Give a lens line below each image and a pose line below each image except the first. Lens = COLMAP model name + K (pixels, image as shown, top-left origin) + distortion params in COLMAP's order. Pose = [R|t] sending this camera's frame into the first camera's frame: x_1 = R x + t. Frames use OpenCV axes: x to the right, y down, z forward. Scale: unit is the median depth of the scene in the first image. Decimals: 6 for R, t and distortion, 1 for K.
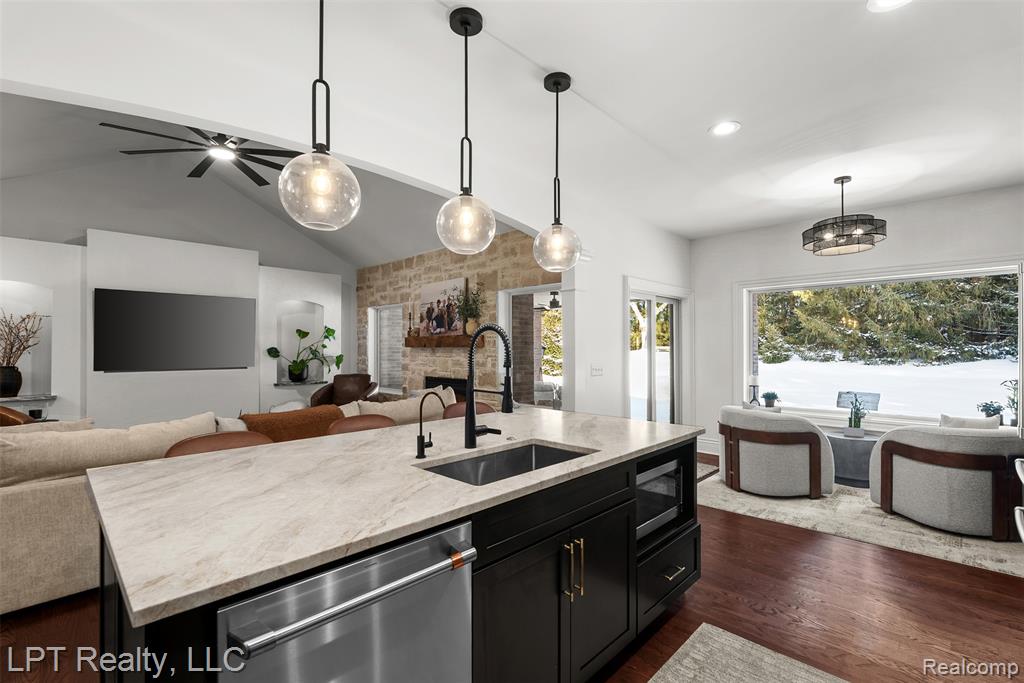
lens RADIAL K [[457.5, 0, 508.5], [0, 457.5, 348.1], [0, 0, 1]] dist [-0.000336, -0.000839]
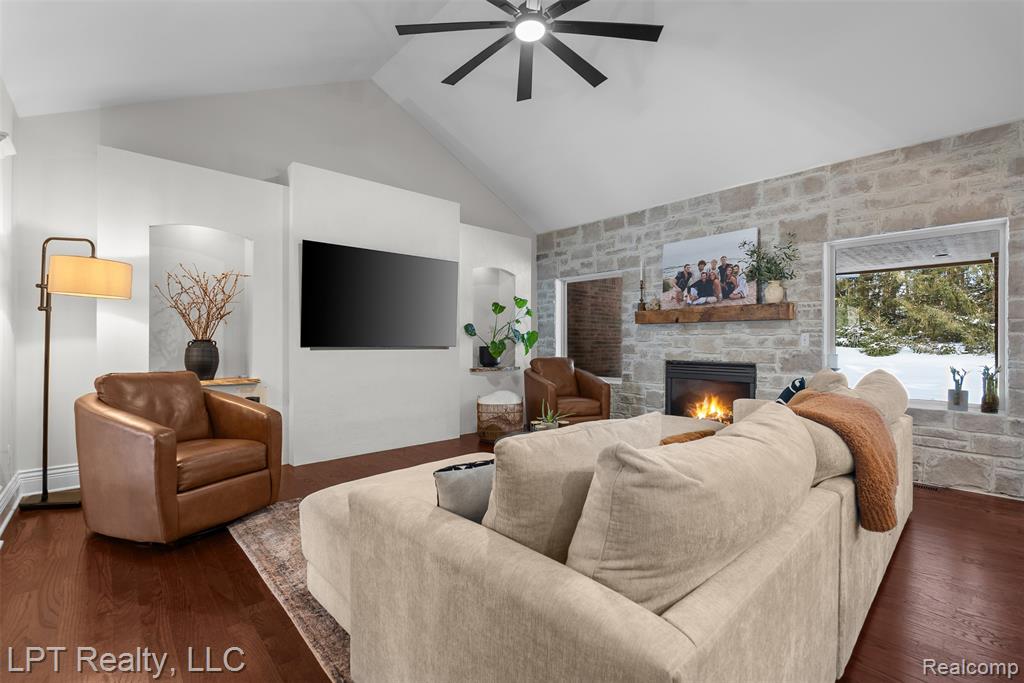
lens RADIAL K [[457.5, 0, 513.0], [0, 457.5, 336.9], [0, 0, 1]] dist [-0.000336, -0.000839]
pose [[0.998860, 0.002404, -0.047681, -0.427765], [-0.003044, 0.999906, -0.013351, 0.033723], [0.047645, 0.013481, 0.998773, 0.214560]]
